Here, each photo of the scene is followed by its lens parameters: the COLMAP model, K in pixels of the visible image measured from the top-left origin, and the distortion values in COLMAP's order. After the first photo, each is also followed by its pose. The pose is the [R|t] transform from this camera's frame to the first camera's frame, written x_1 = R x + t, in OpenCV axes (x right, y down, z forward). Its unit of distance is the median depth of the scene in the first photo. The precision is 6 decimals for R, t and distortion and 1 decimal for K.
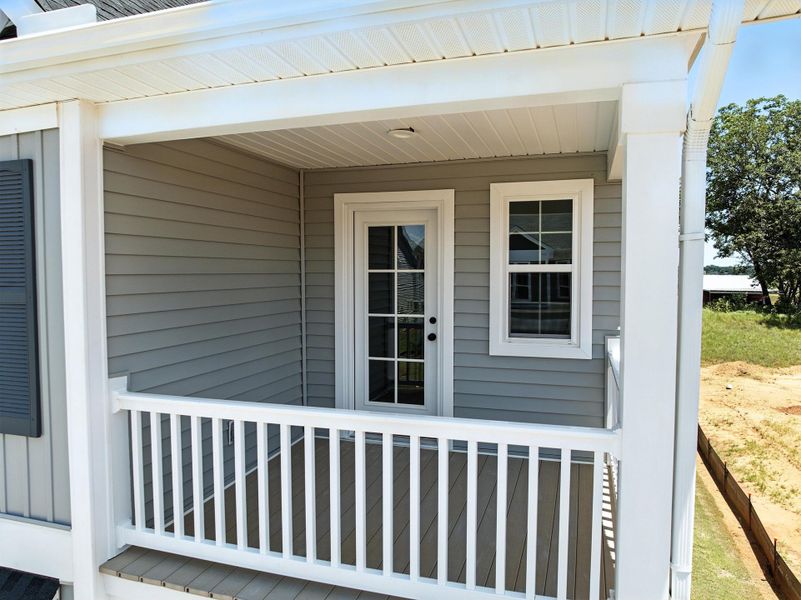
lens RADIAL K [[553.7, 0, 402.5], [0, 553.7, 300.8], [0, 0, 1]] dist [-0.008787, -0.000748]
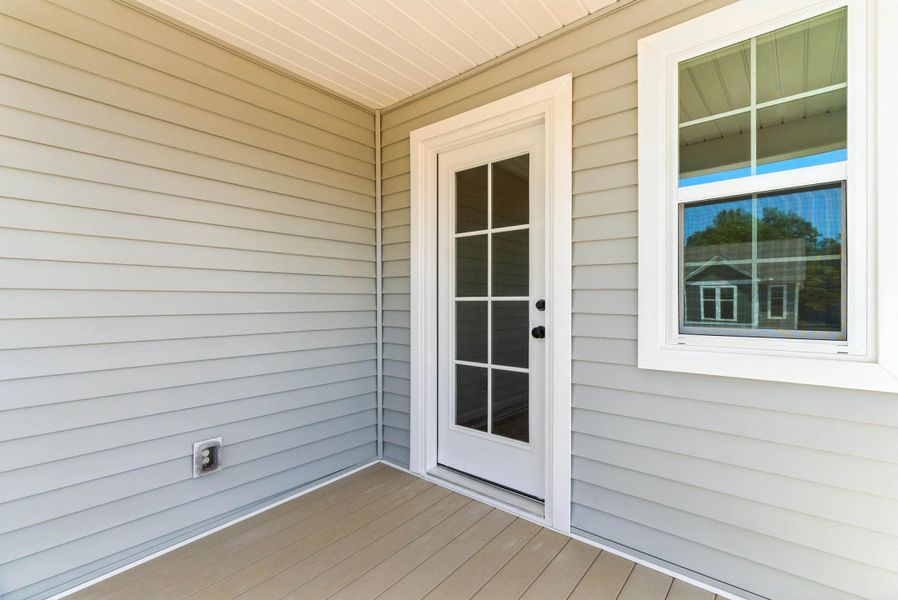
lens RADIAL K [[409.4, 0, 449.3], [0, 409.4, 301.3], [0, 0, 1]] dist [-0.000493, 0.000769]
pose [[0.926390, 0.002469, -0.376557, 0.136294], [-0.021191, 0.998736, -0.045584, 0.056301], [0.375969, 0.050209, 0.925271, 0.569213]]
